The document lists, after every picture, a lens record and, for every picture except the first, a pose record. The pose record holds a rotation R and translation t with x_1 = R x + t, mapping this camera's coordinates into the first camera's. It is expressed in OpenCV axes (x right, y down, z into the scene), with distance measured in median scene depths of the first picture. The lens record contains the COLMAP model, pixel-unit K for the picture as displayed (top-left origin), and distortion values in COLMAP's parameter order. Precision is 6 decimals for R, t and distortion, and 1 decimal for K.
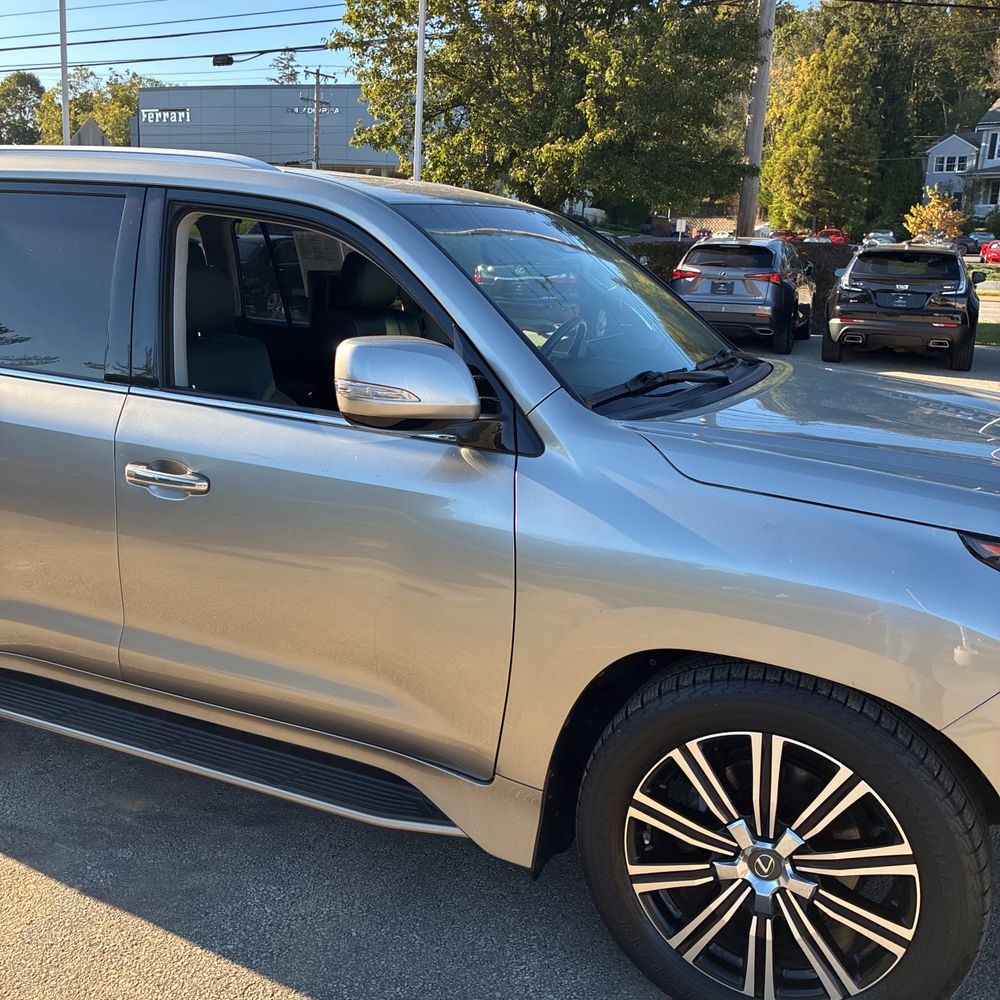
lens RADIAL K [[1005.8, 0, 499.4], [0, 1005.8, 496.7], [0, 0, 1]] dist [0.014688, 0.000000]
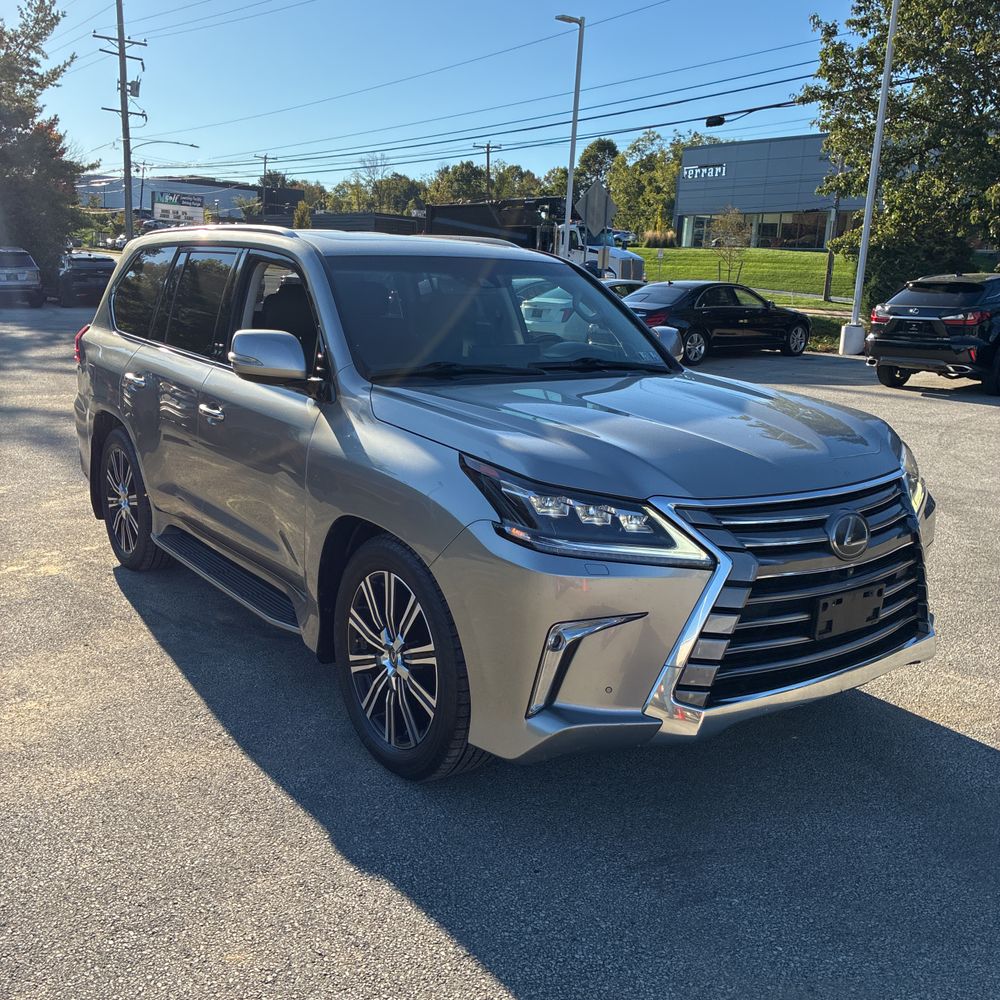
lens RADIAL K [[1005.8, 0, 504.0], [0, 1005.8, 501.6], [0, 0, 1]] dist [0.014688, 0.000000]
pose [[0.871412, 0.100731, -0.480098, 0.098919], [-0.119748, 0.992763, -0.009056, 0.009263], [0.475712, 0.065382, 0.877168, -0.029647]]
